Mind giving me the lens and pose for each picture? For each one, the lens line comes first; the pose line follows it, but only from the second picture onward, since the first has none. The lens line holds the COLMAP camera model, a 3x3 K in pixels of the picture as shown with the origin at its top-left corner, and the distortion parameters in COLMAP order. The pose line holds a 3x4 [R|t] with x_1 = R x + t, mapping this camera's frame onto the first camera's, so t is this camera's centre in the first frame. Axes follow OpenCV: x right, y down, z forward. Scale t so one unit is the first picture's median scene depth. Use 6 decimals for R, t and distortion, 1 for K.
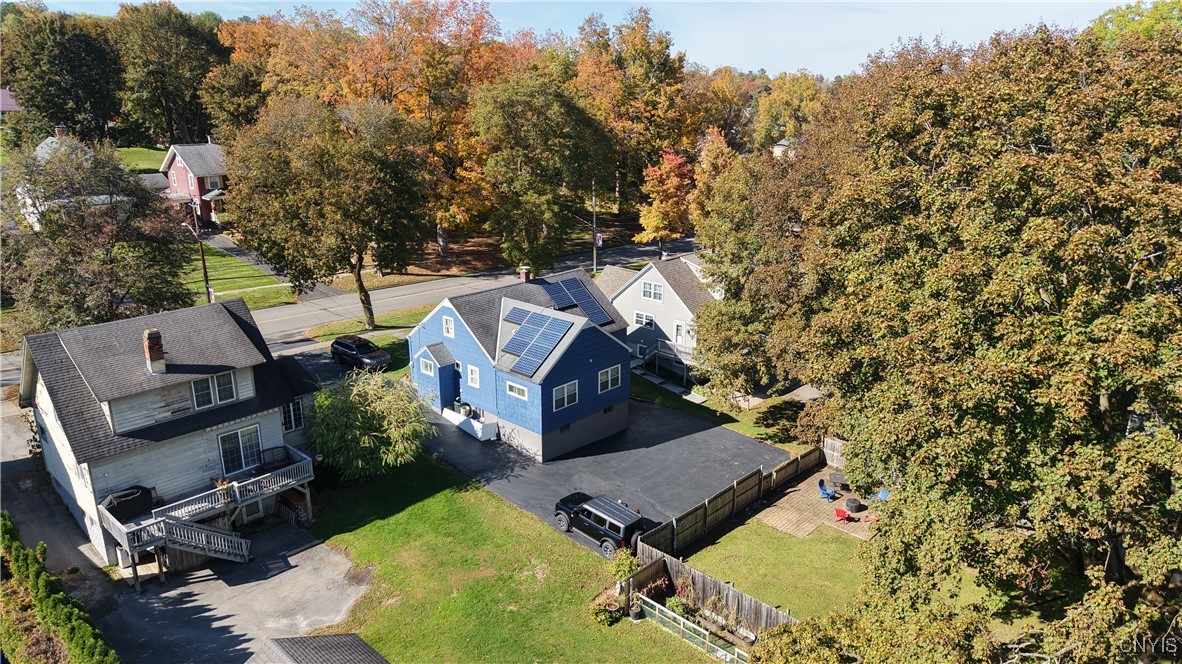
lens RADIAL K [[774.9, 0, 590.8], [0, 774.9, 341.8], [0, 0, 1]] dist [0.070385, -0.095430]
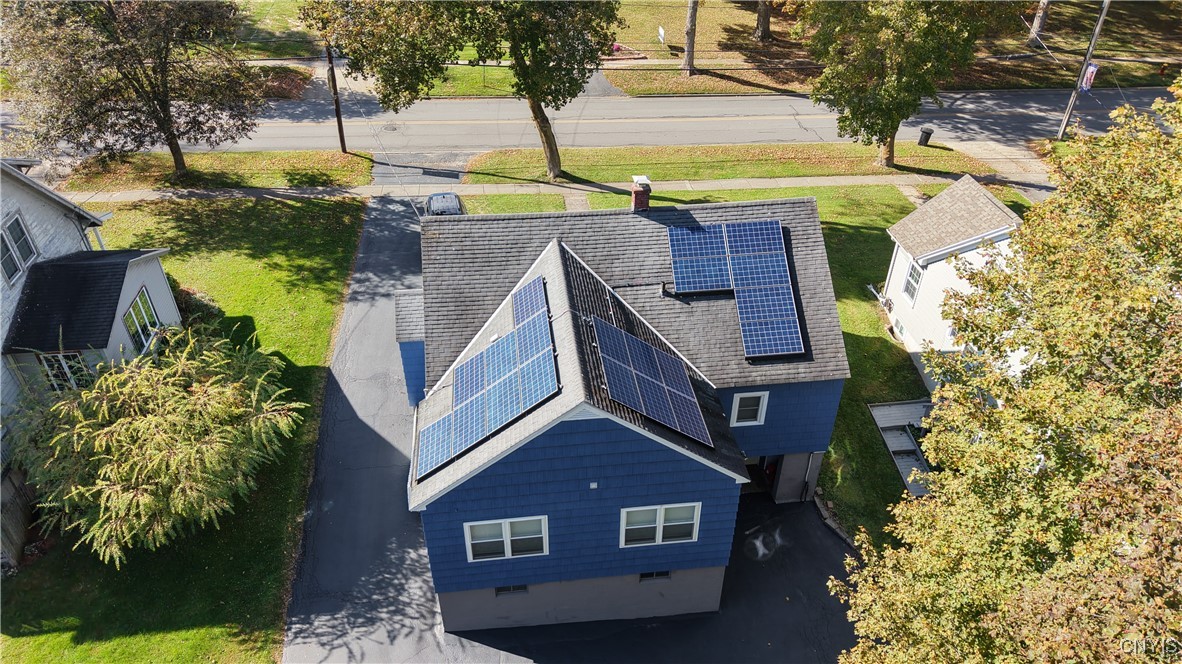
lens RADIAL K [[791.0, 0, 591.9], [0, 791.0, 334.0], [0, 0, 1]] dist [0.008007, -0.003428]
pose [[0.767458, 0.372250, -0.521955, 0.186389], [-0.201582, 0.912980, 0.354727, -0.194260], [0.608582, -0.167022, 0.775713, 0.705883]]
